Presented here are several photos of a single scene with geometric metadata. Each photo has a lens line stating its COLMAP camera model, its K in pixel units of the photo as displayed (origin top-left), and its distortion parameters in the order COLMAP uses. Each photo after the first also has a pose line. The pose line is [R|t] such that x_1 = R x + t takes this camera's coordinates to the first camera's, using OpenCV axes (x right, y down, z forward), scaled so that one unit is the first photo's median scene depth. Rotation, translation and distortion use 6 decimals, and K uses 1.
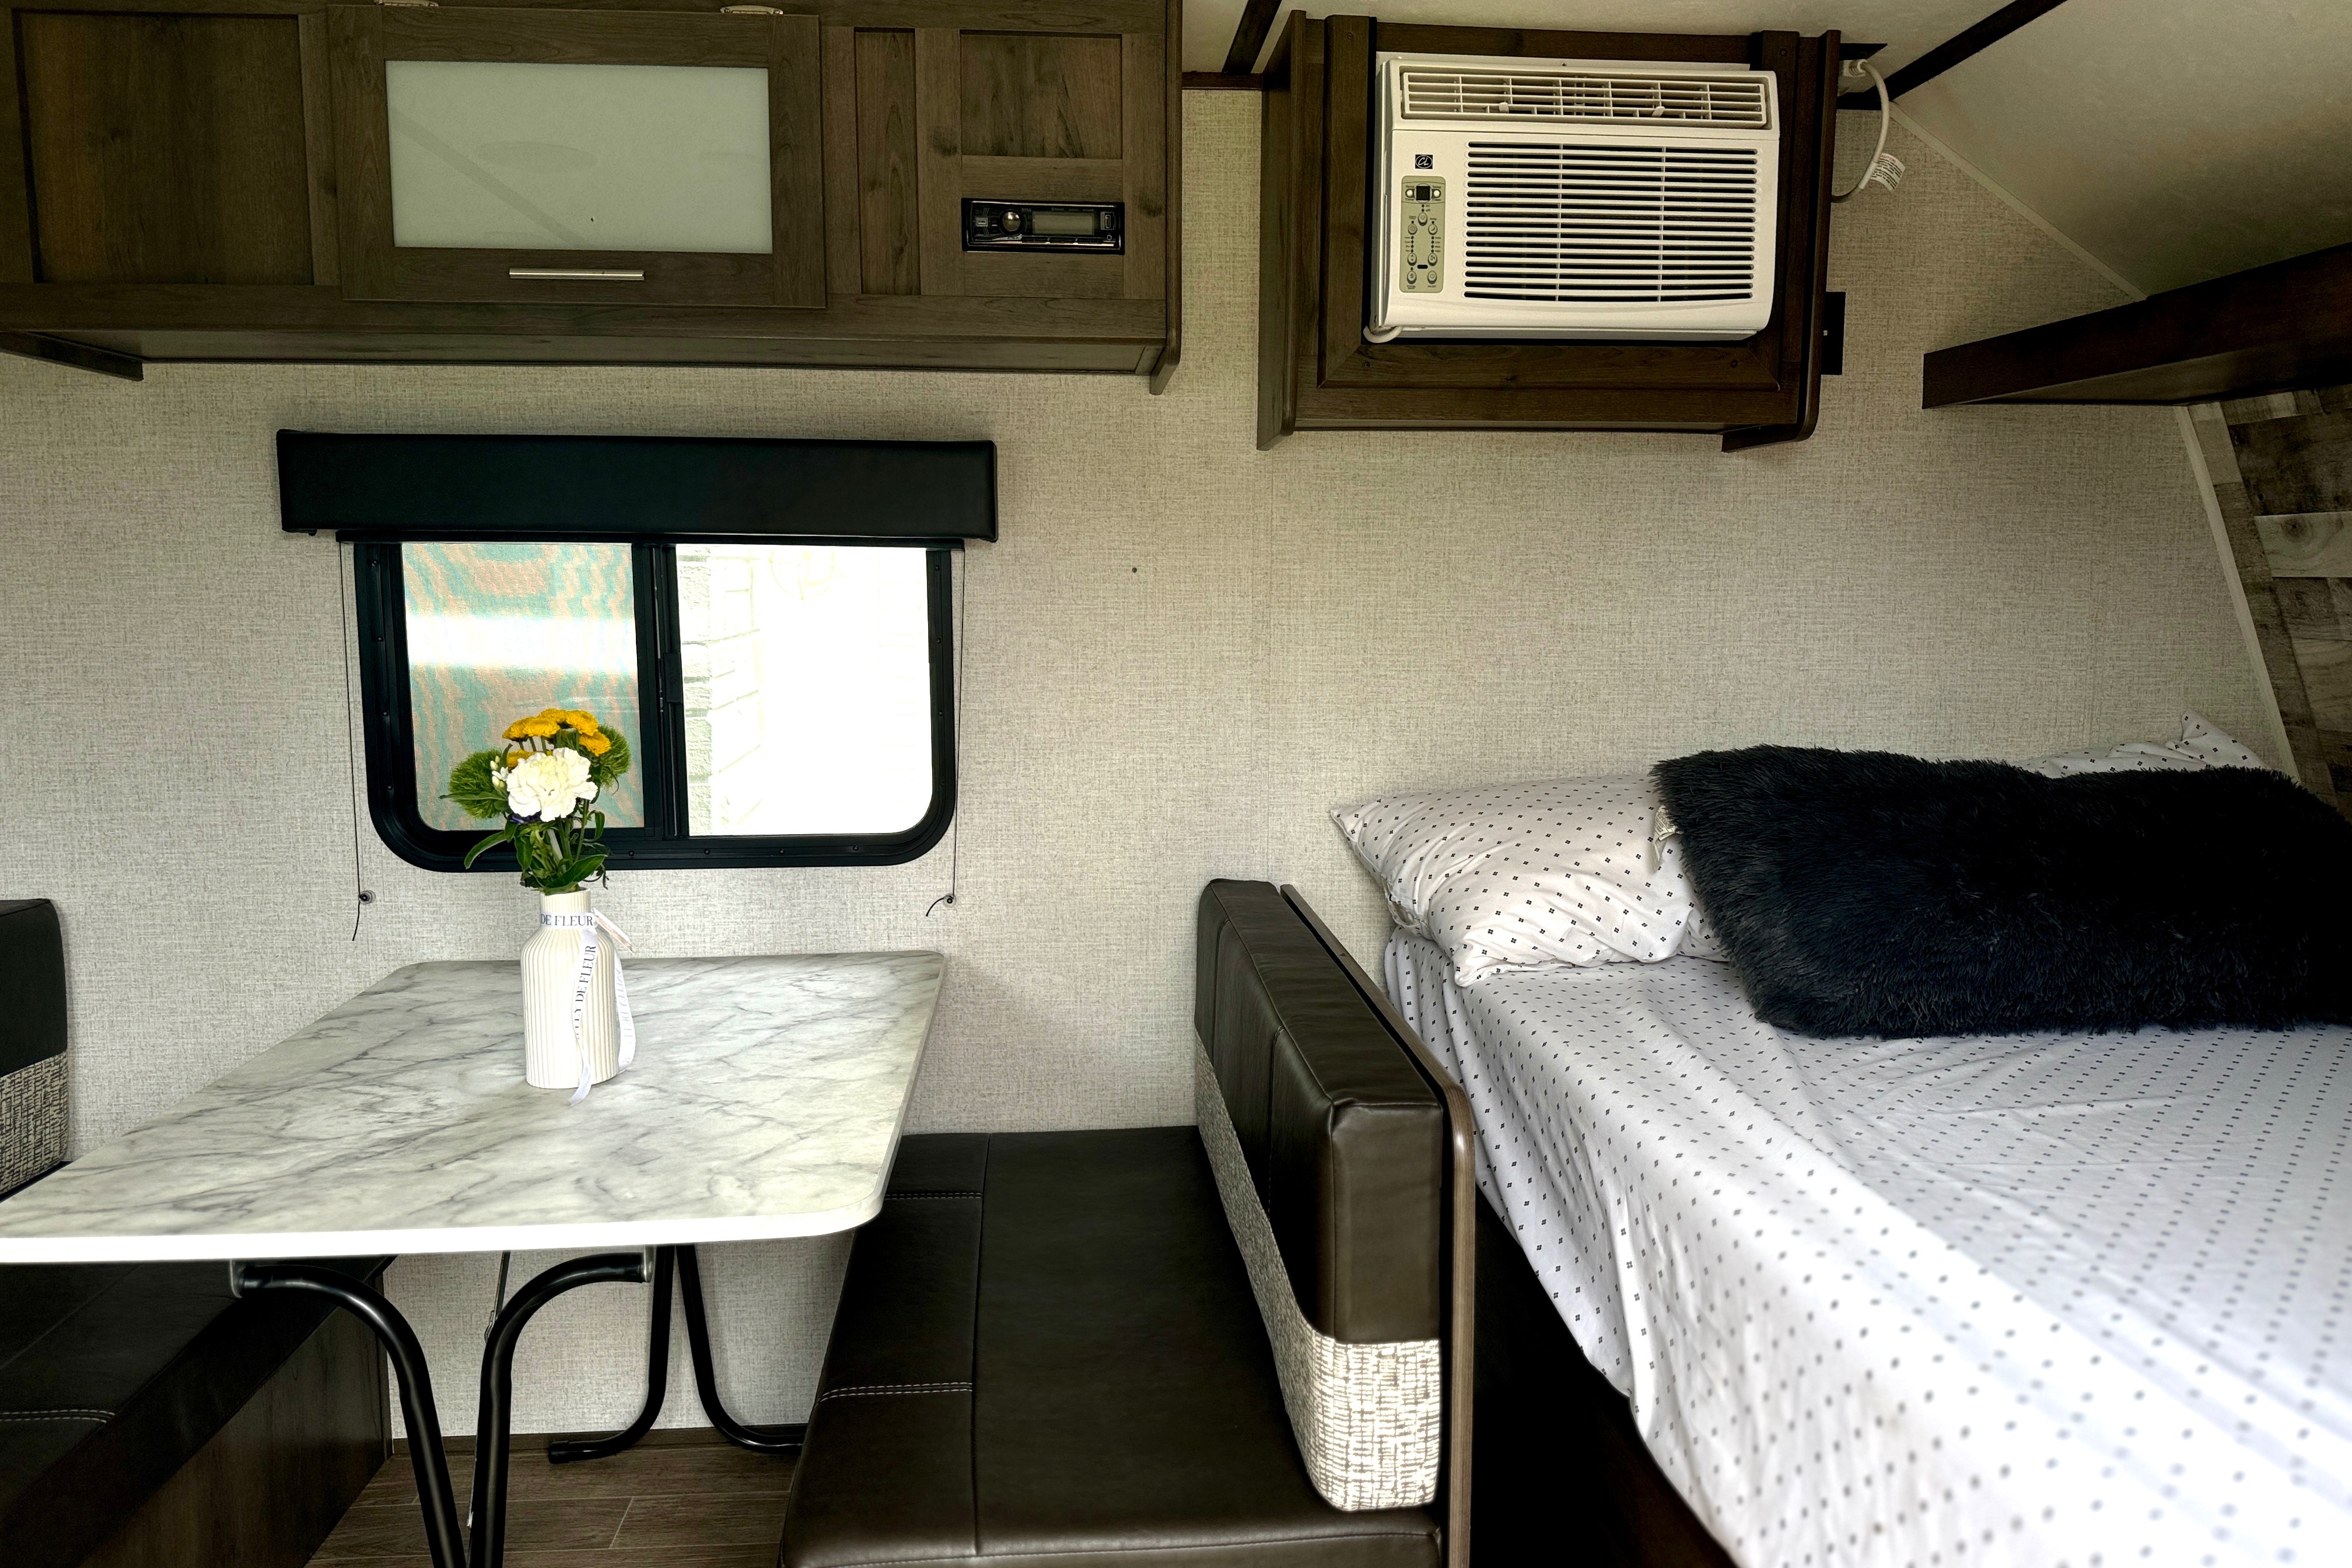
lens RADIAL K [[1651.9, 0, 1176.7], [0, 1651.9, 777.9], [0, 0, 1]] dist [0.055099, -0.084414]
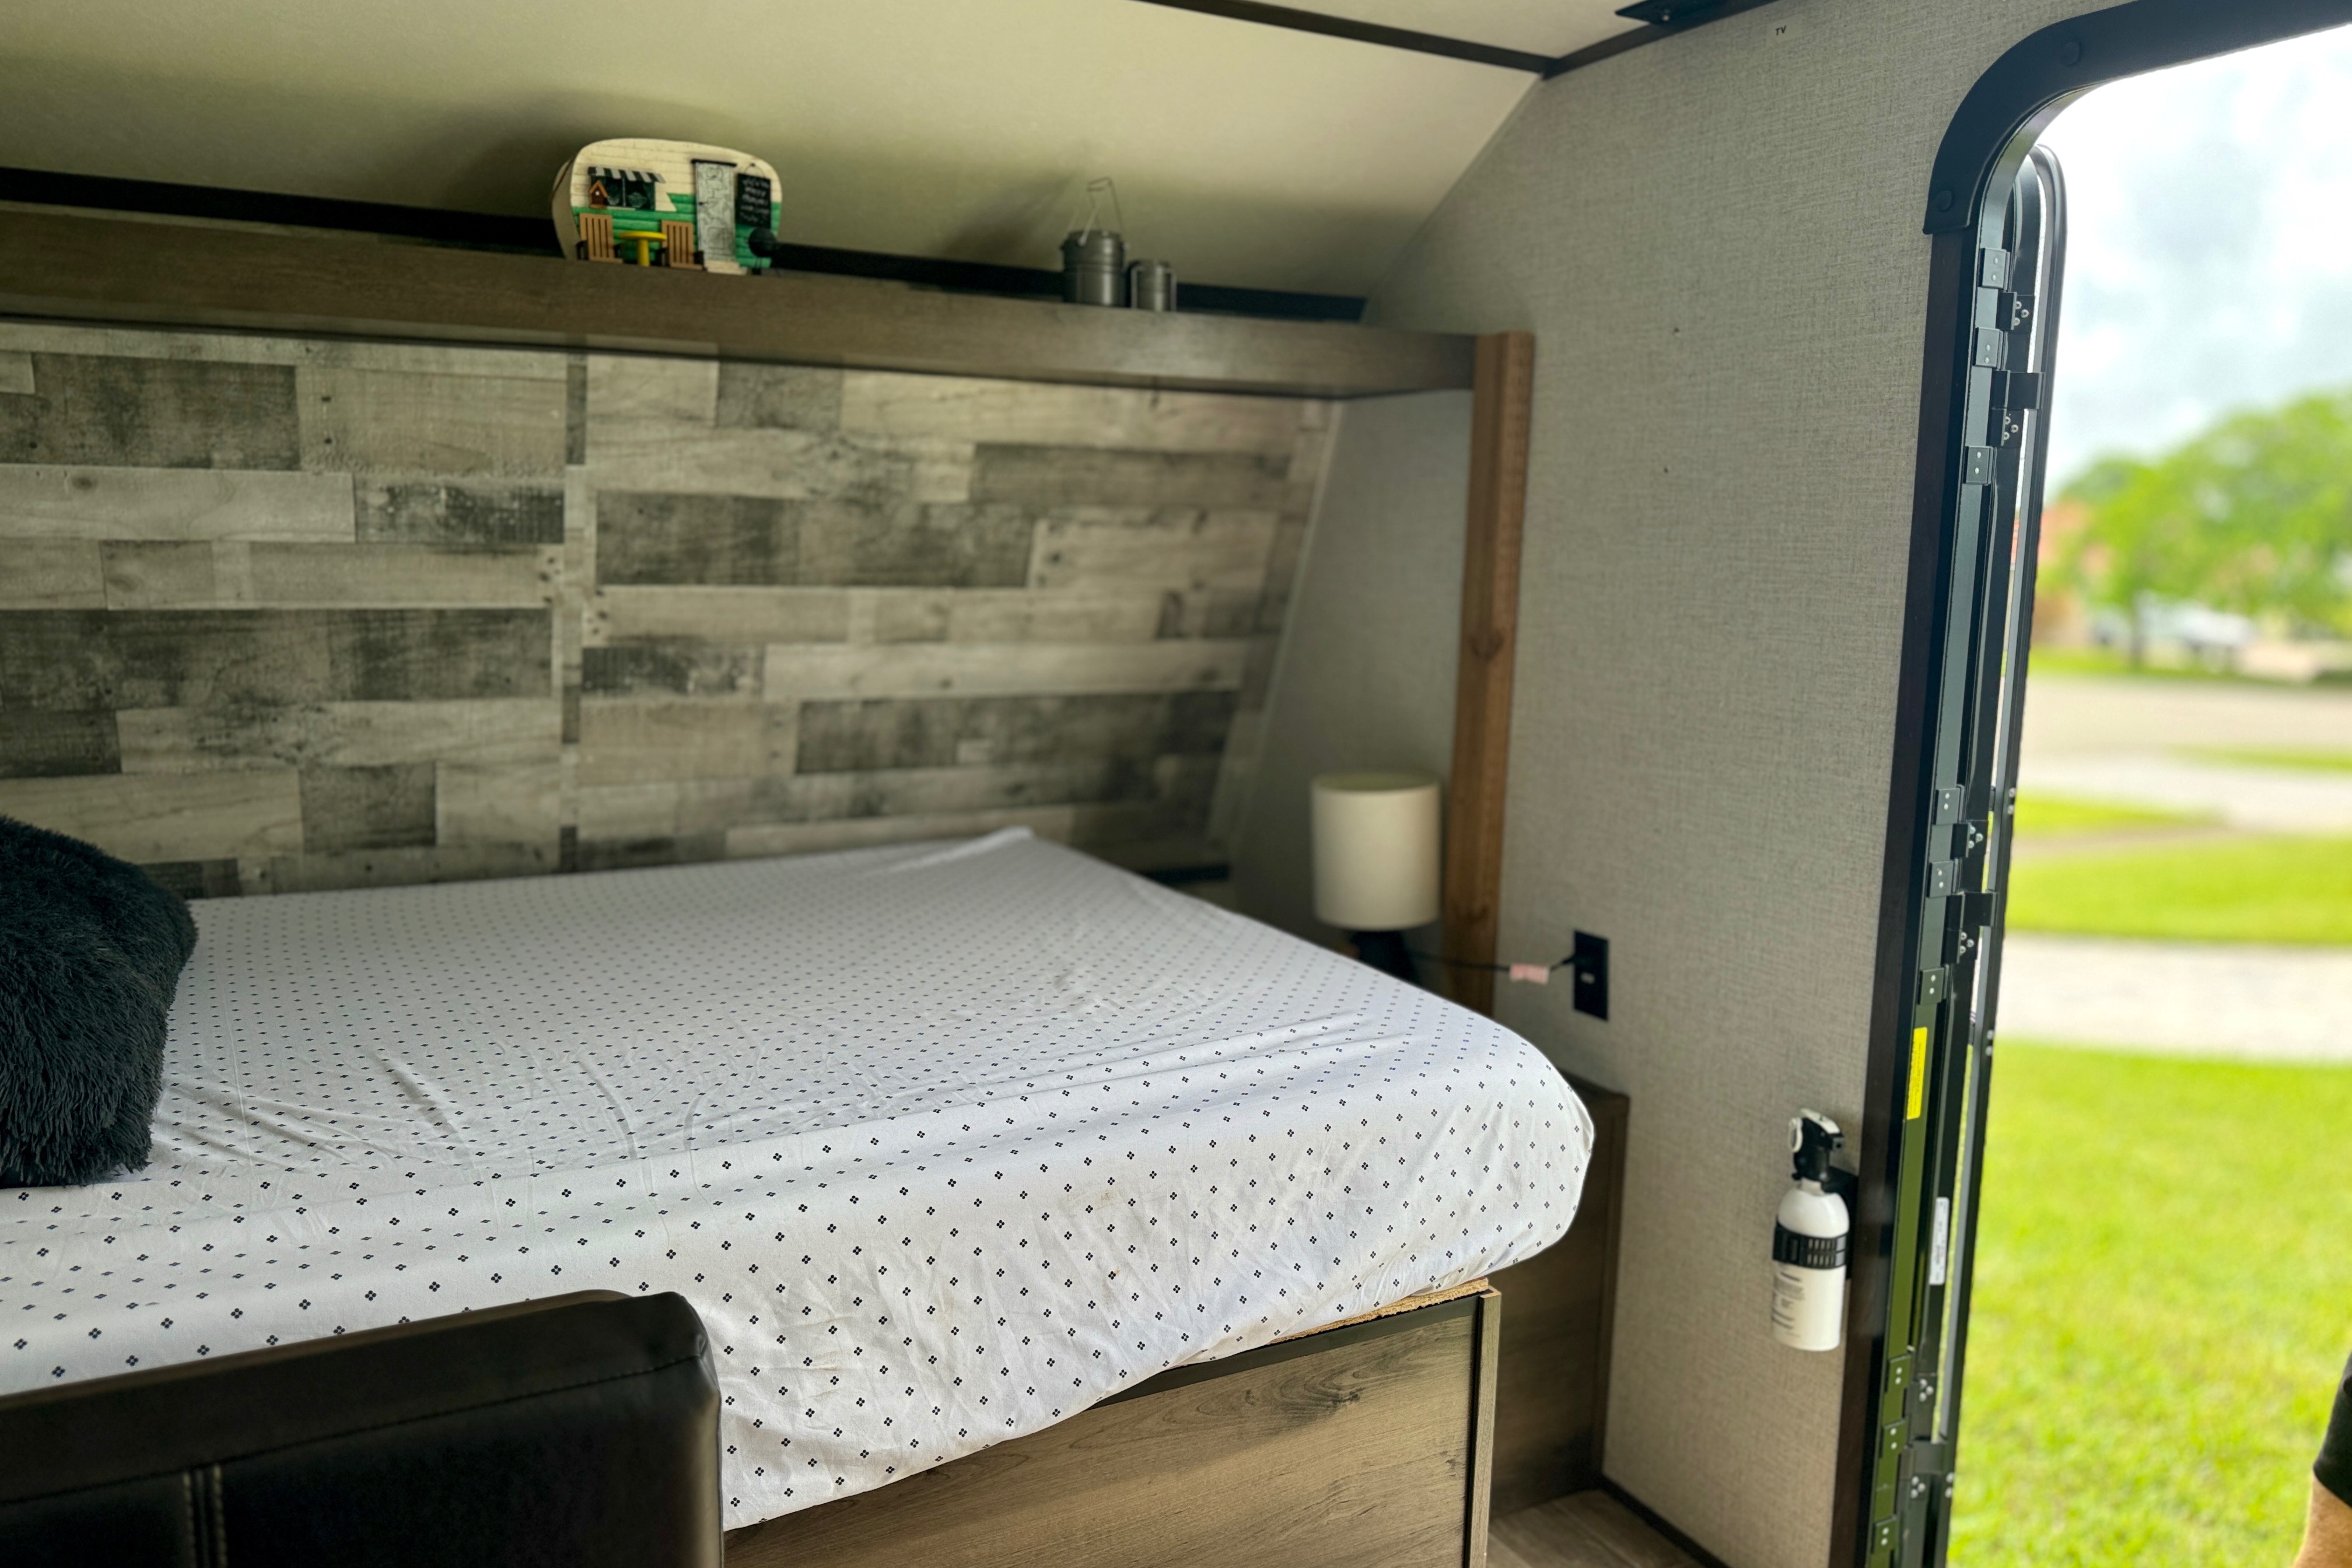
lens RADIAL K [[1651.9, 0, 1171.3], [0, 1651.9, 763.9], [0, 0, 1]] dist [0.055099, -0.084414]
pose [[-0.391247, -0.134359, 0.910425, -0.364475], [0.084947, 0.979789, 0.181101, -0.096553], [-0.916357, 0.148192, -0.371926, 0.667481]]
